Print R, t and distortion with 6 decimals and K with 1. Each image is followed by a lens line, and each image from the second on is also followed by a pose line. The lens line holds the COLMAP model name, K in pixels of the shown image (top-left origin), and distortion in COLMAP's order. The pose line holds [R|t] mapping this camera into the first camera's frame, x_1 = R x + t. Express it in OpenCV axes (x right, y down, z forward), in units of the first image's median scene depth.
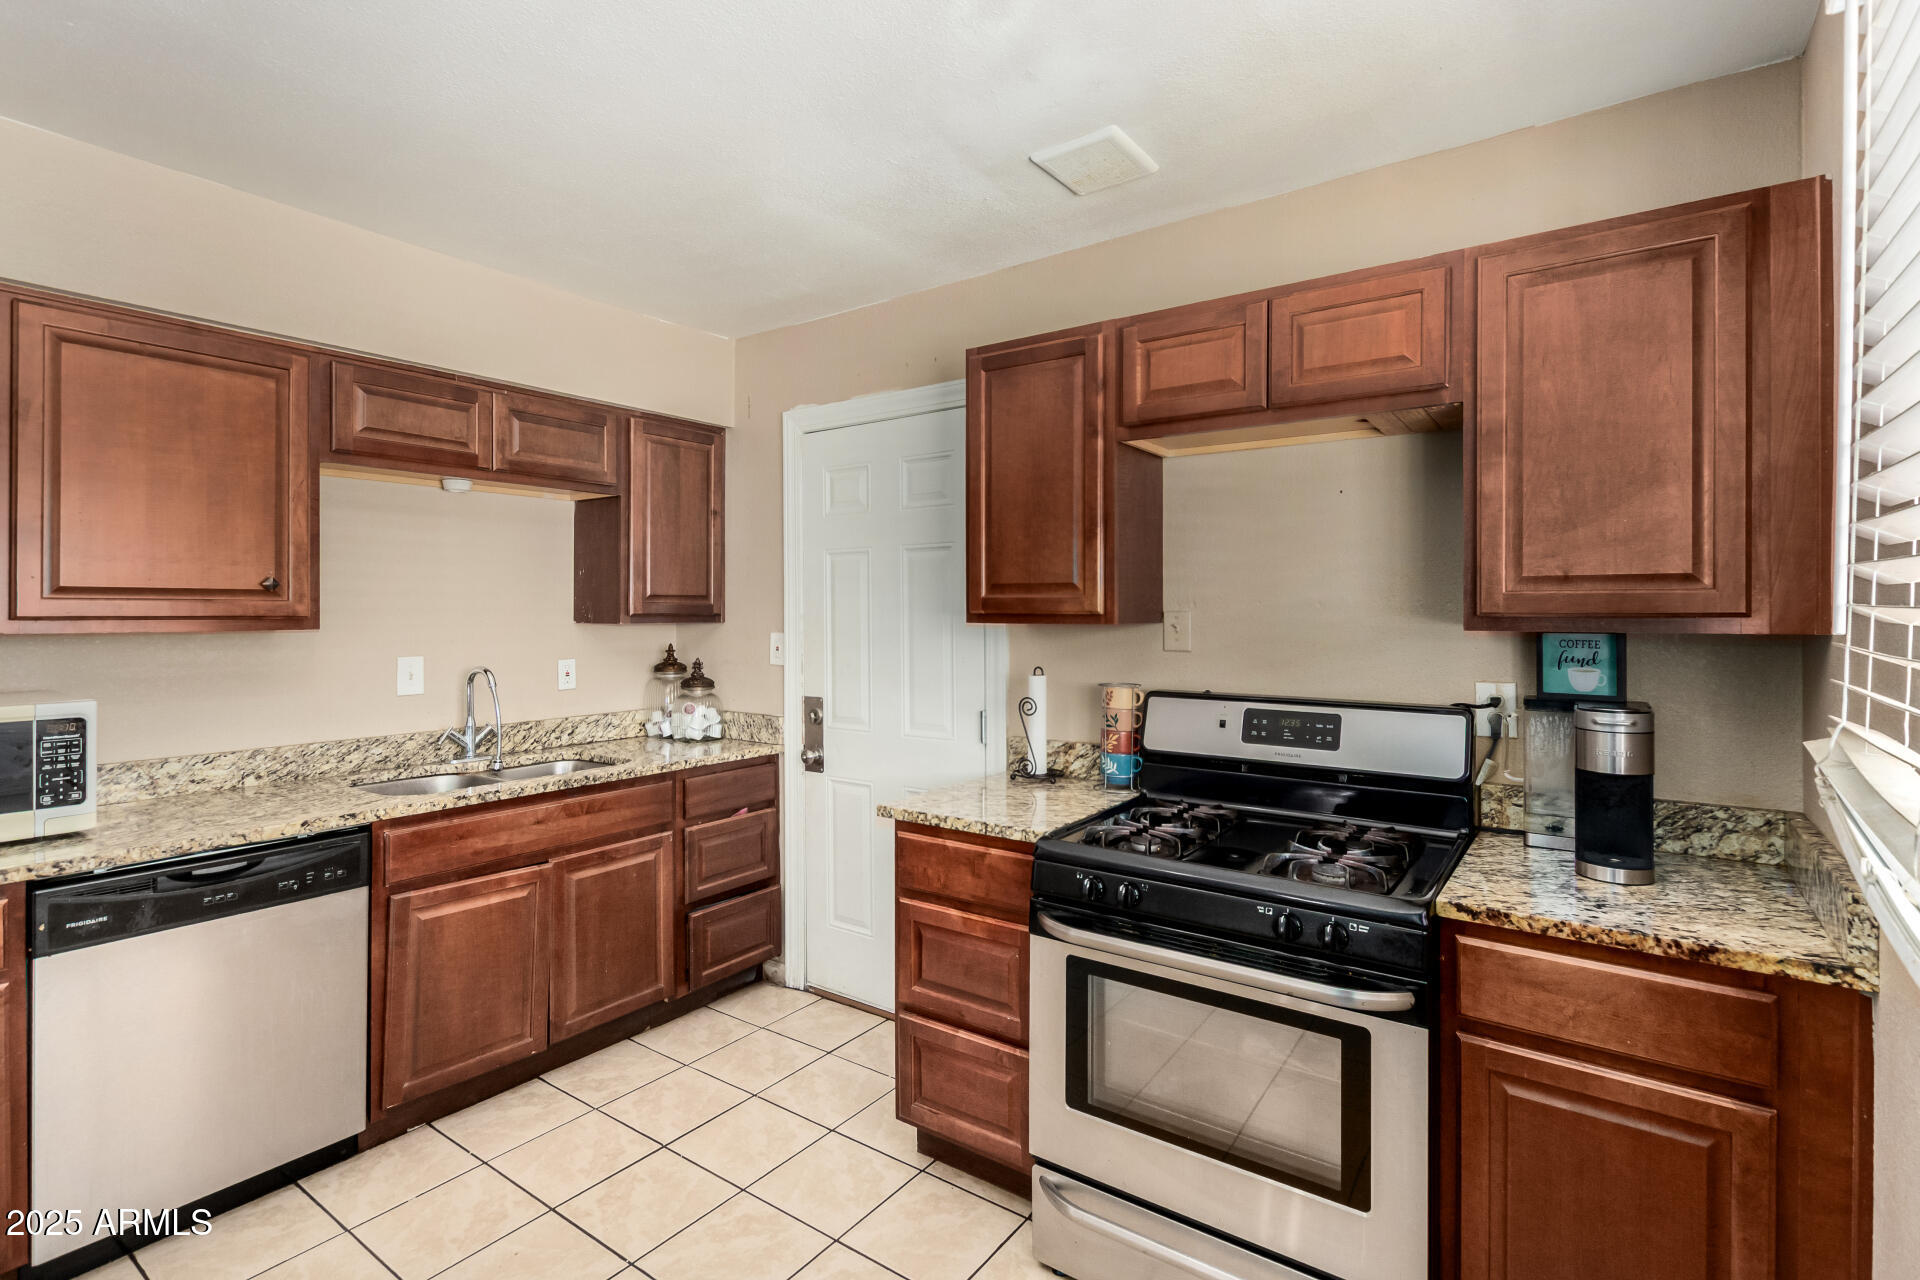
lens RADIAL K [[916.4, 0, 957.5], [0, 916.4, 606.6], [0, 0, 1]] dist [0.005961, 0.000722]
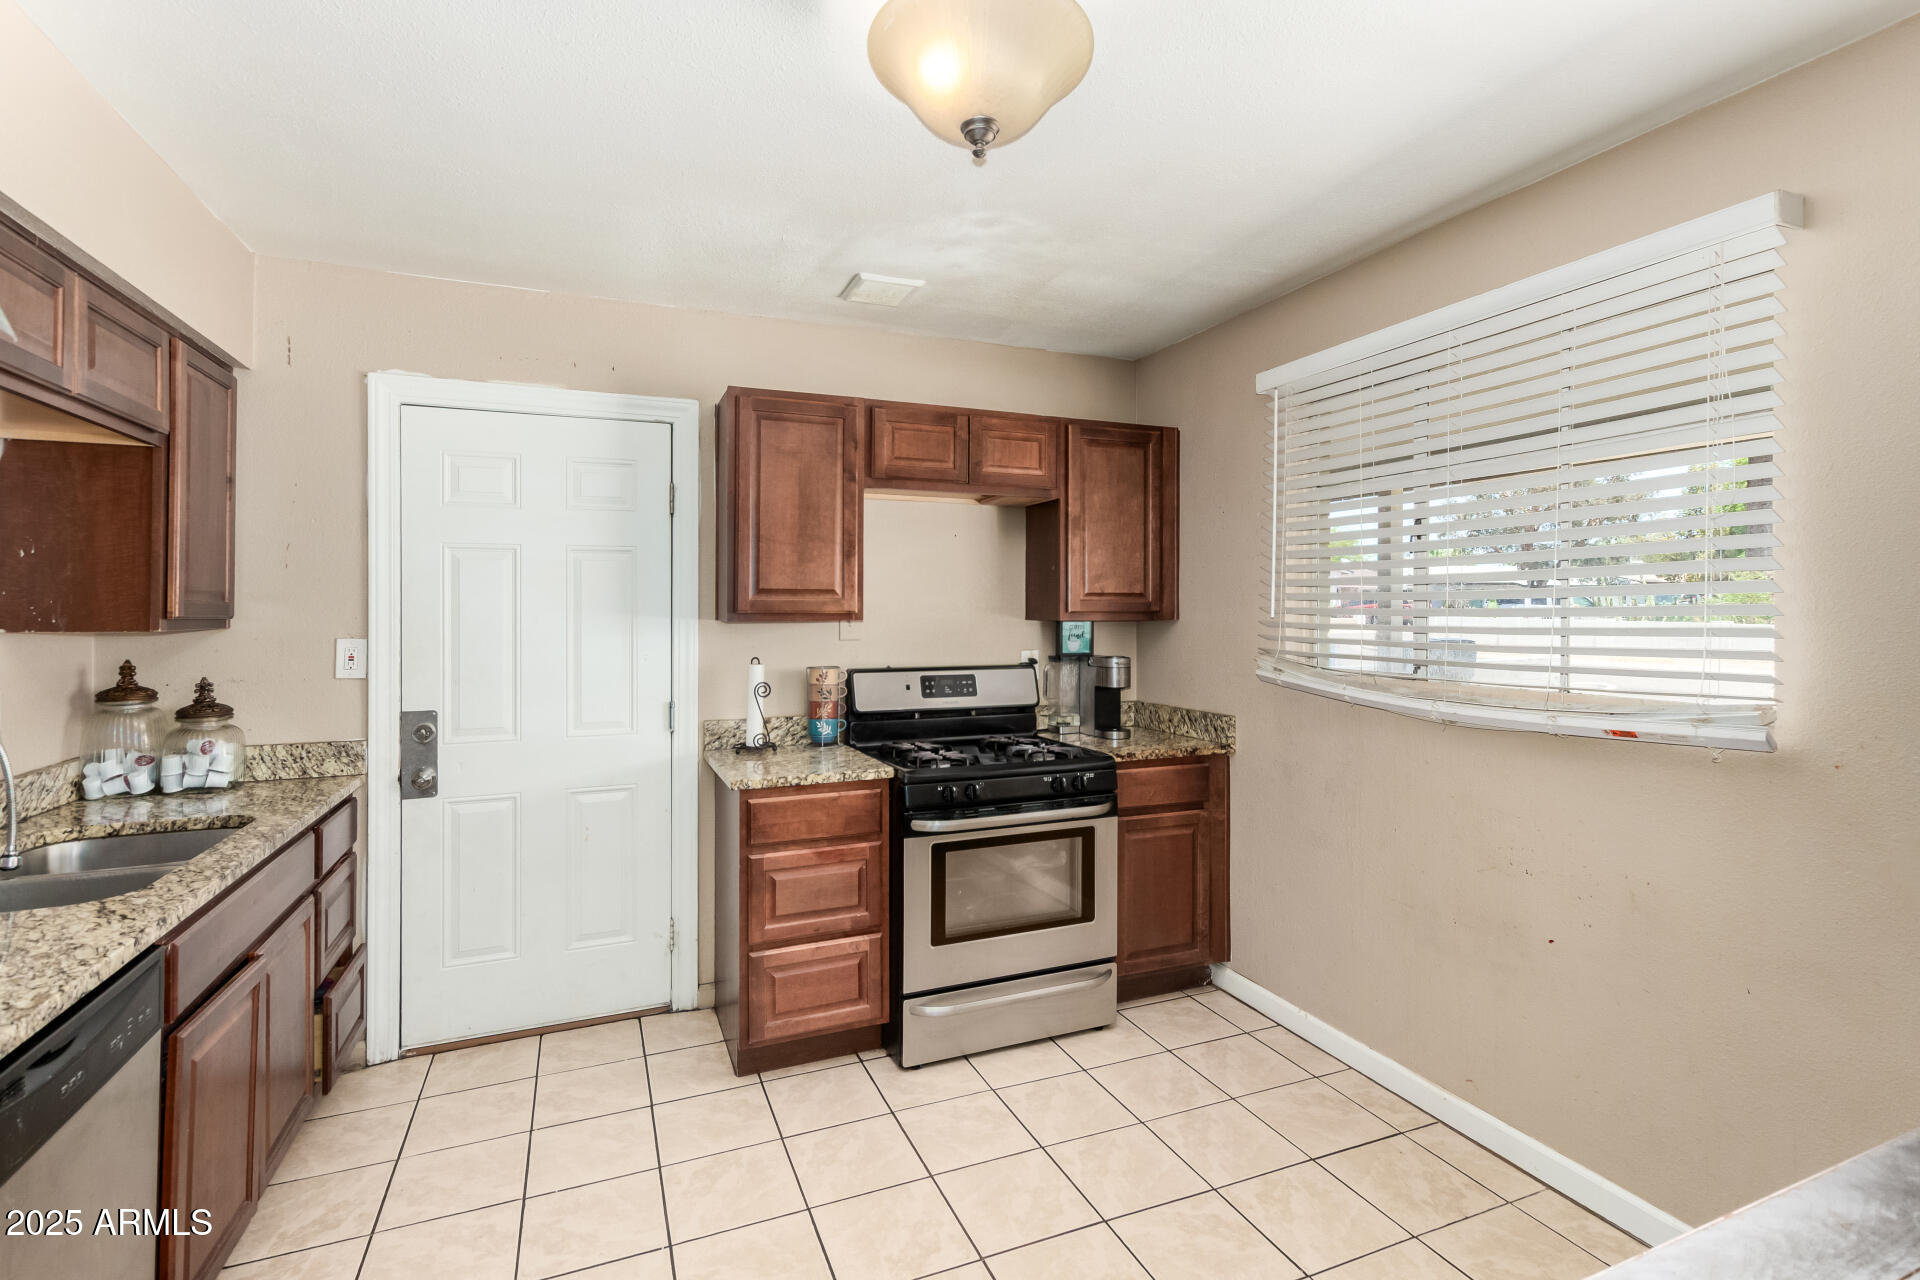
lens RADIAL K [[916.4, 0, 957.5], [0, 916.4, 606.6], [0, 0, 1]] dist [0.005961, 0.000722]
pose [[0.518206, 0.004157, 0.855246, -0.911199], [-0.000281, 0.999989, -0.004690, 0.004765], [-0.855256, 0.002191, 0.518201, 0.164360]]
